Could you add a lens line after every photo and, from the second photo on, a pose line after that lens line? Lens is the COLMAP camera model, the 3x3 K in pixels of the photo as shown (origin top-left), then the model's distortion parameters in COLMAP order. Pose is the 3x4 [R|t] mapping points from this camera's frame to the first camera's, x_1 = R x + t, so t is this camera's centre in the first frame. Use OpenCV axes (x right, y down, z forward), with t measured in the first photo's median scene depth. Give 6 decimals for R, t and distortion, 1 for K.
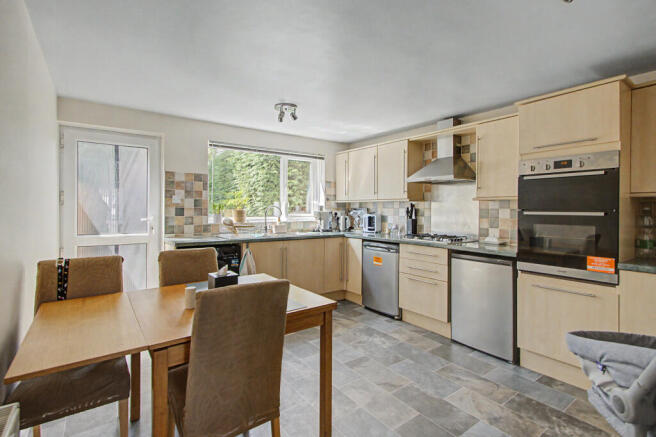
lens RADIAL K [[313.0, 0, 324.6], [0, 313.0, 211.2], [0, 0, 1]] dist [0.011081, 0.000620]
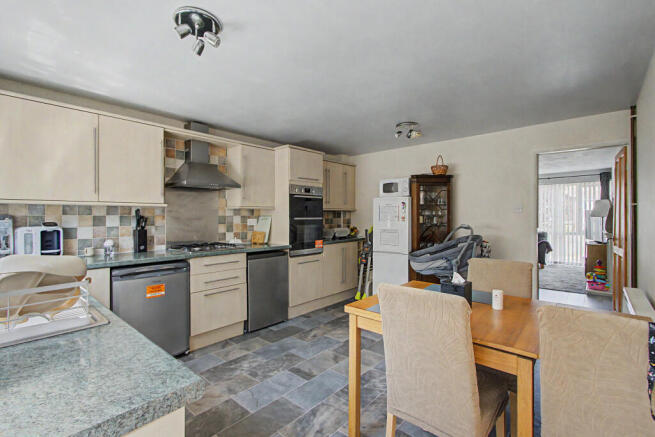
lens RADIAL K [[296.6, 0, 327.5], [0, 296.6, 218.5], [0, 0, 1]] dist [-0.001405, 0.000043]
pose [[-0.205975, -0.013433, 0.978465, -0.595142], [0.007003, 0.999860, 0.015201, -0.011349], [-0.978532, 0.009983, -0.205852, 0.814884]]
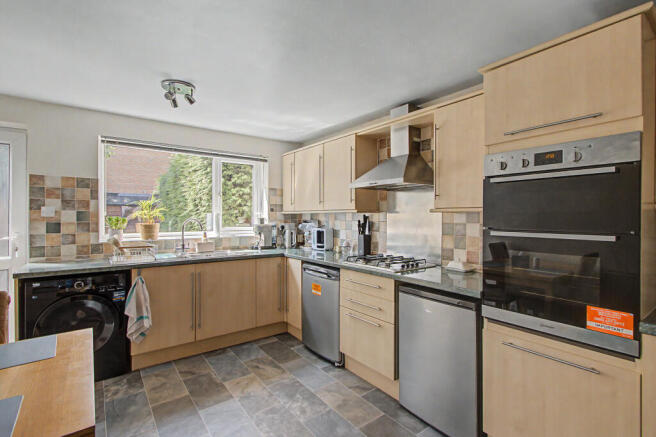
lens RADIAL K [[308.1, 0, 324.7], [0, 308.1, 219.9], [0, 0, 1]] dist [0.010354, 0.000016]
pose [[0.999972, -0.003724, 0.006448, 0.197112], [0.003703, 0.999988, 0.003256, -0.018022], [-0.006460, -0.003233, 0.999974, 0.247088]]
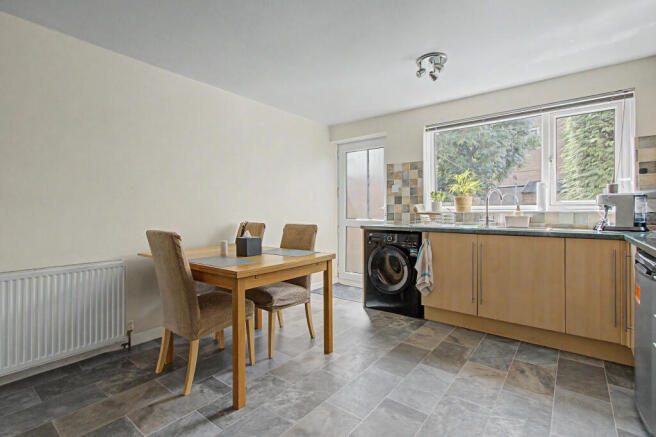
lens RADIAL K [[313.0, 0, 324.6], [0, 313.0, 211.2], [0, 0, 1]] dist [0.011081, 0.000620]
pose [[0.261328, -0.005368, -0.965235, 0.518871], [-0.005221, 0.999962, -0.006975, 0.049372], [0.965236, 0.006863, 0.261290, 0.489392]]
